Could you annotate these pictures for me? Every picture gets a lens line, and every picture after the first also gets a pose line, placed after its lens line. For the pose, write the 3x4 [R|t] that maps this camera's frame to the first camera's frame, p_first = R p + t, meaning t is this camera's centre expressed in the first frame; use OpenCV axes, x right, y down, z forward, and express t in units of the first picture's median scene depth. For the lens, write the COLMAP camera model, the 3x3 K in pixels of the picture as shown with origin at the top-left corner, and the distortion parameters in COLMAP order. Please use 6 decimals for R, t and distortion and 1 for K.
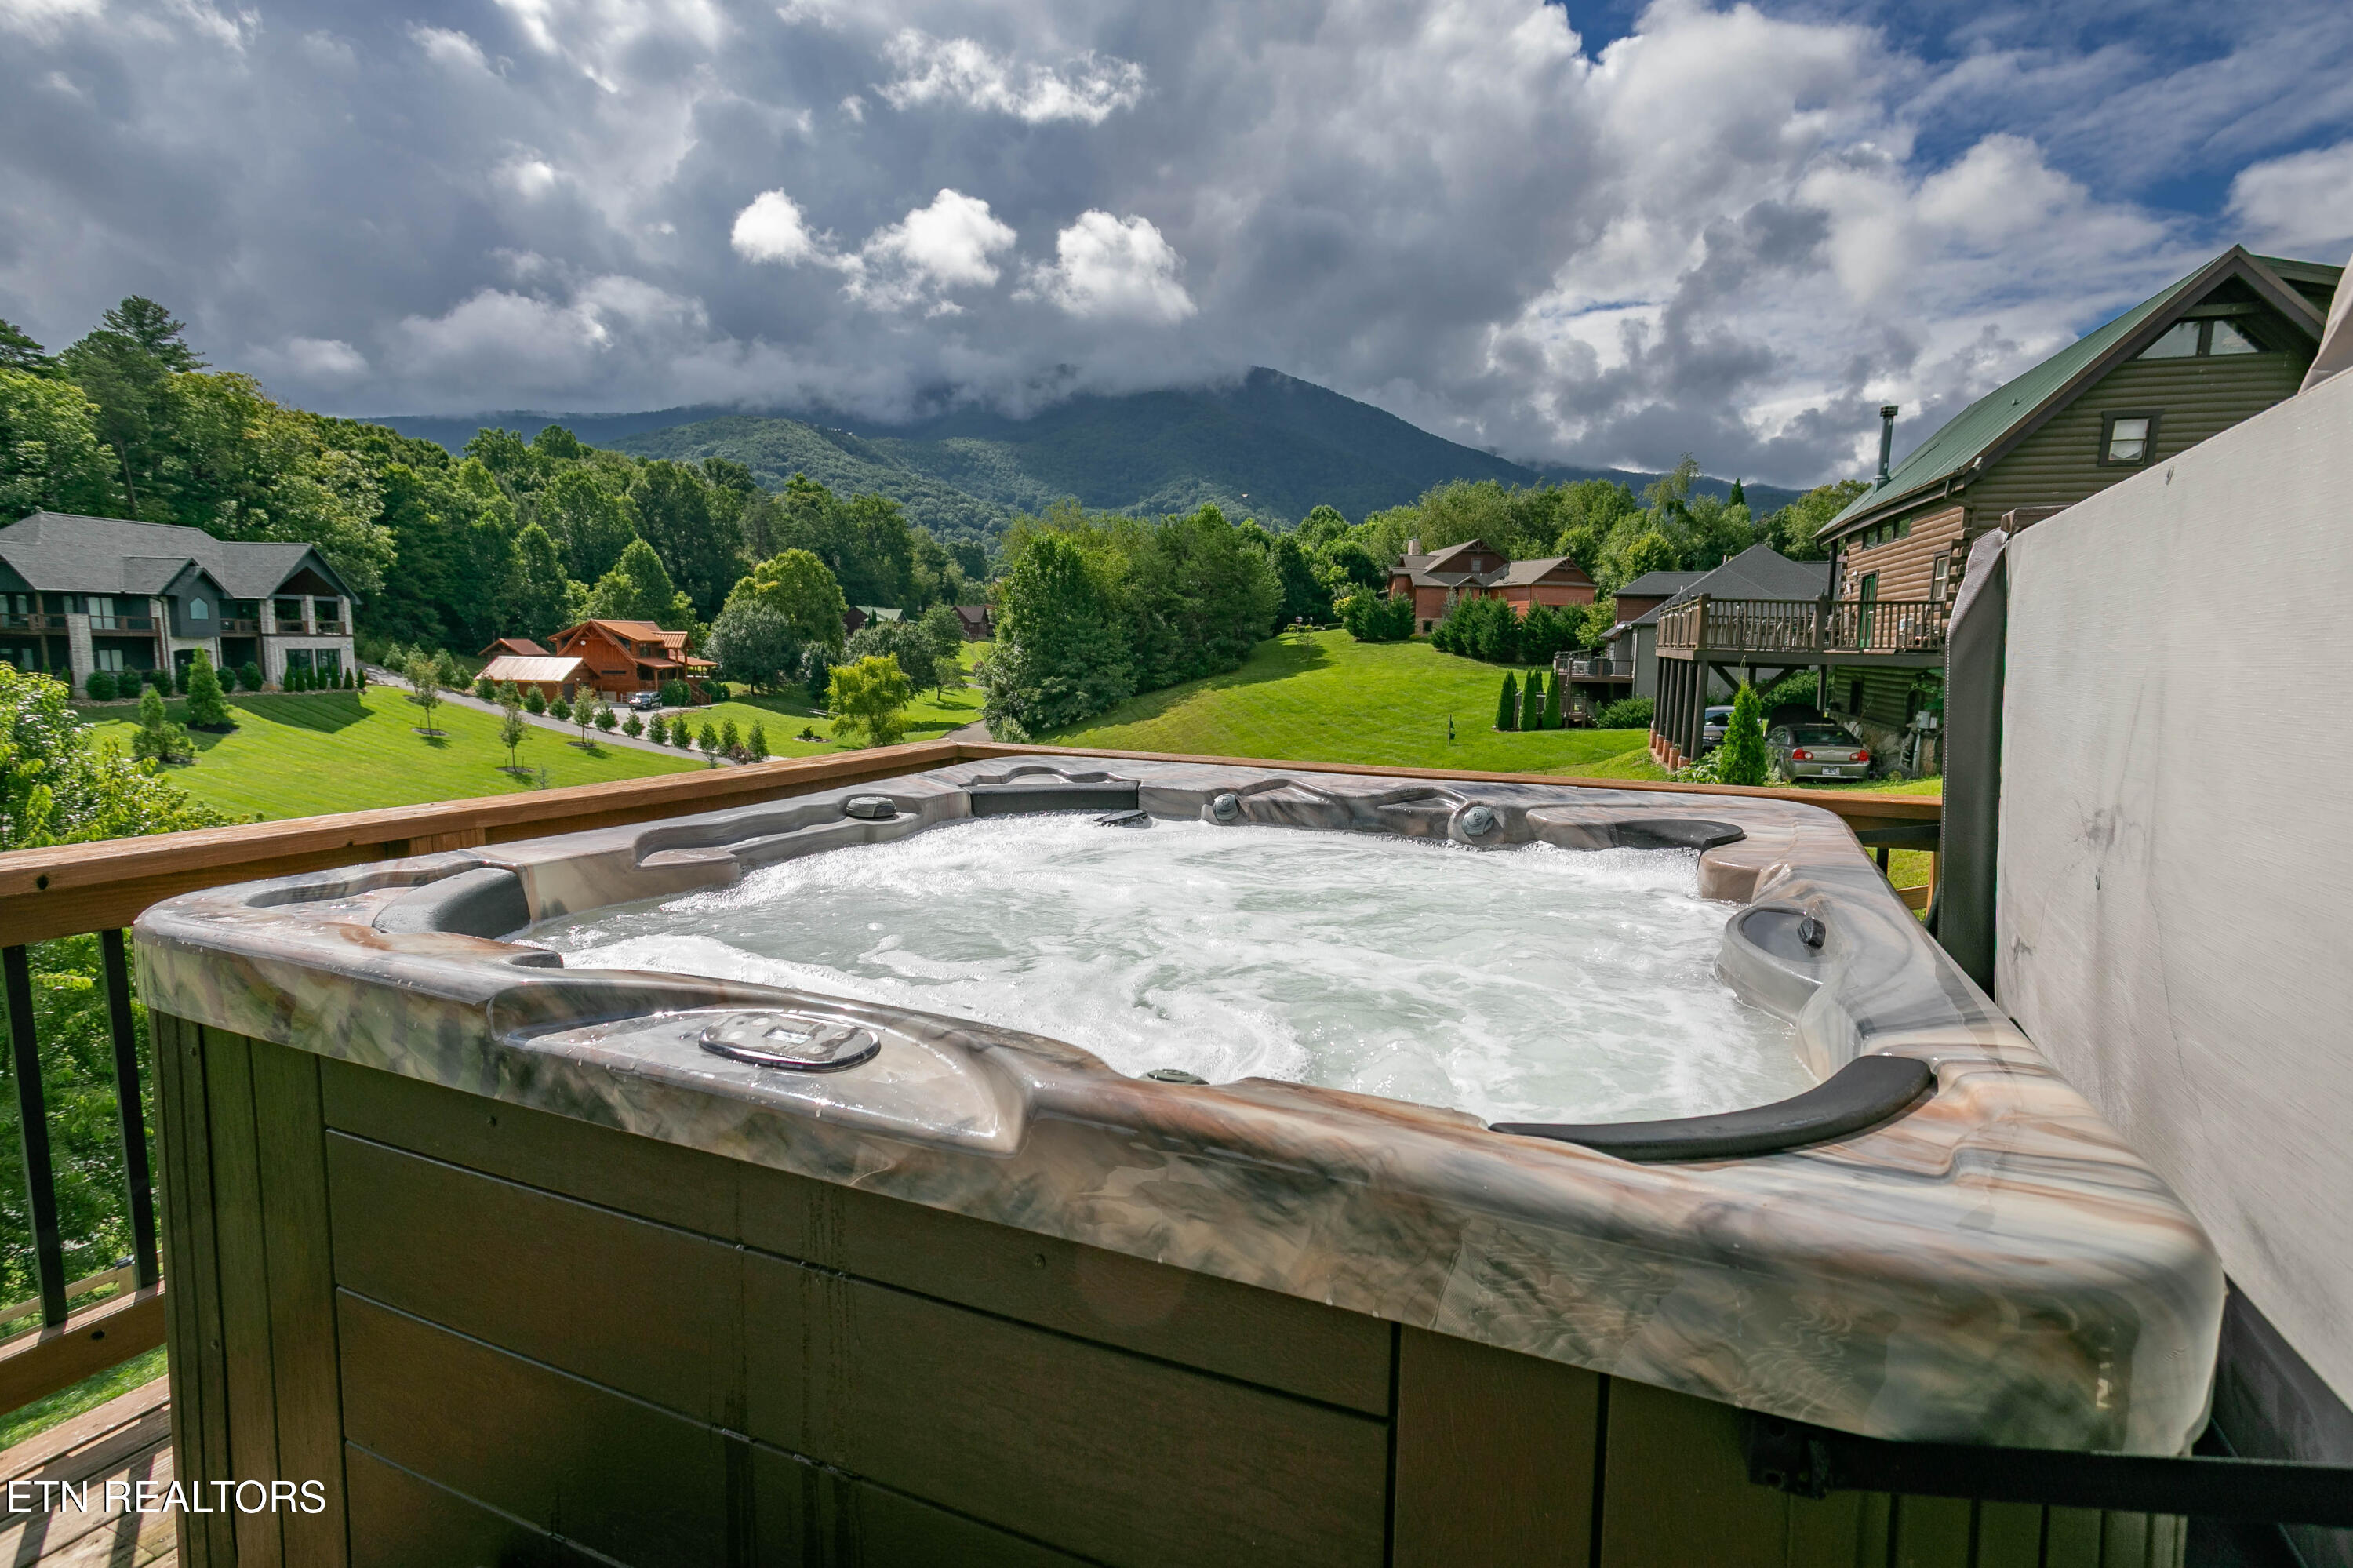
lens RADIAL K [[1131.3, 0, 1213.3], [0, 1131.3, 782.4], [0, 0, 1]] dist [-0.037853, 0.000146]
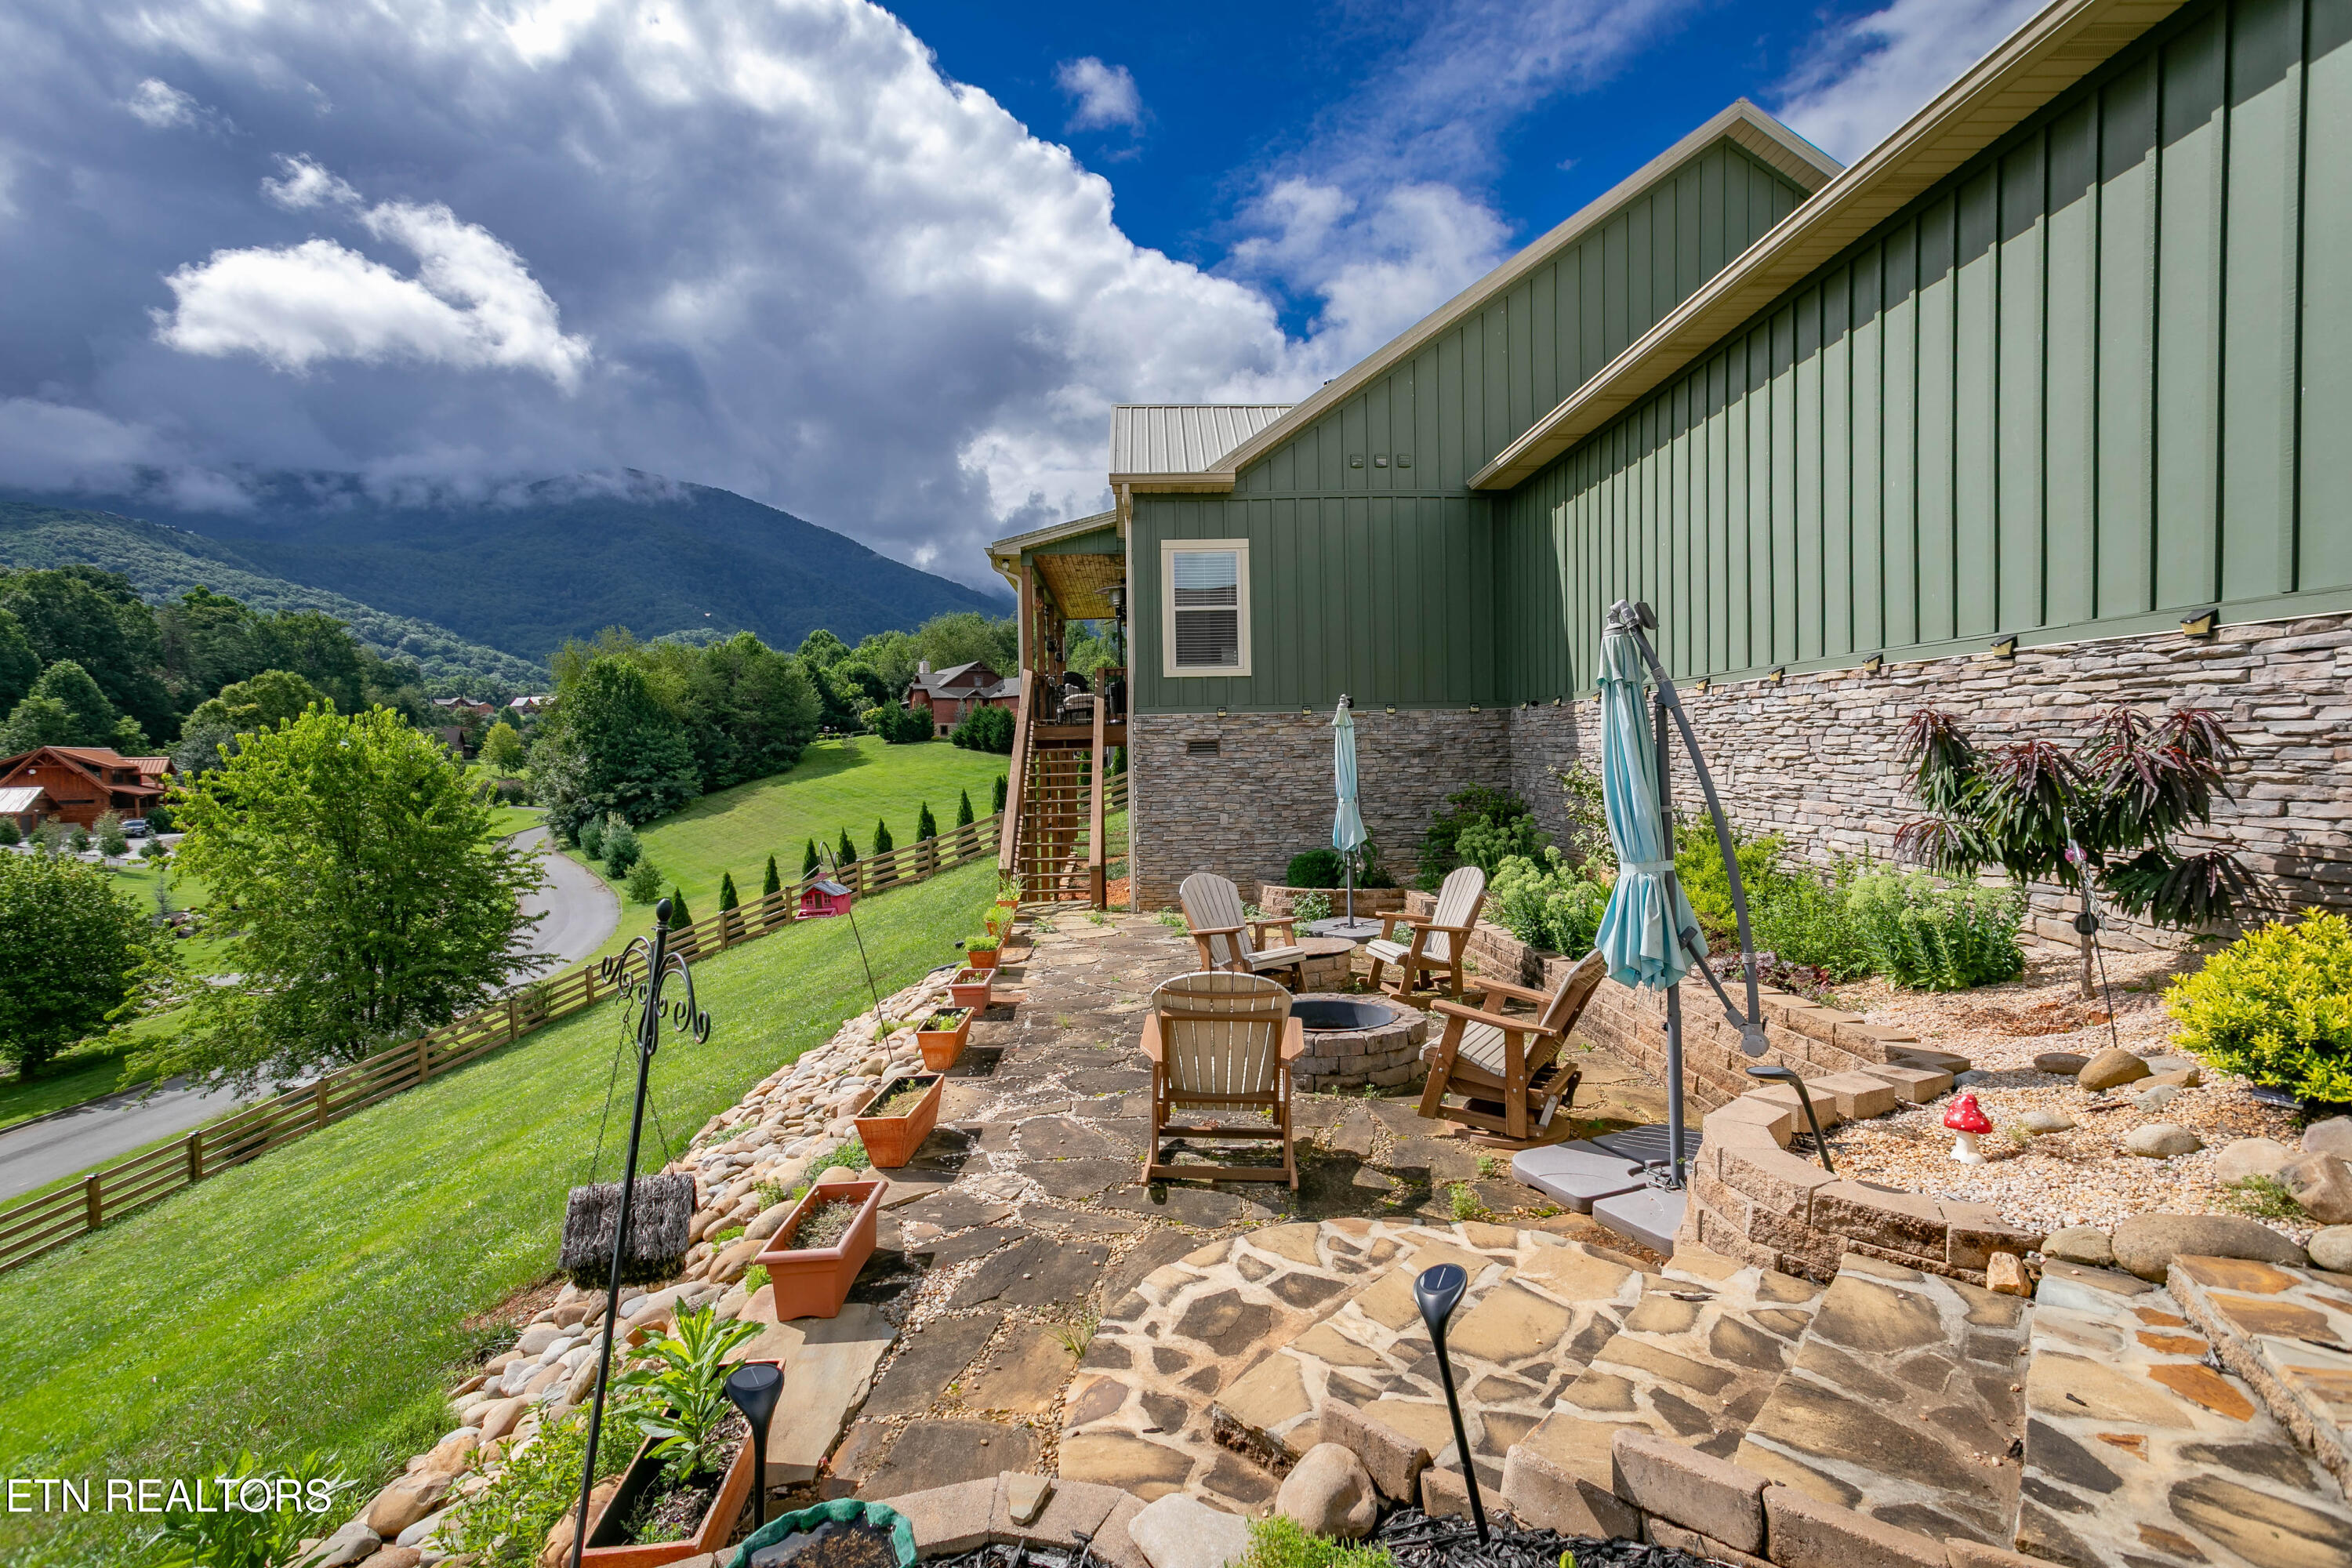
lens RADIAL K [[1107.8, 0, 1170.0], [0, 1107.8, 783.7], [0, 0, 1]] dist [0.001549, 0.000560]
pose [[0.905585, -0.048574, 0.421373, -0.102501], [0.089347, 0.992977, -0.077551, 0.039307], [-0.414647, 0.107877, 0.903565, -0.212403]]
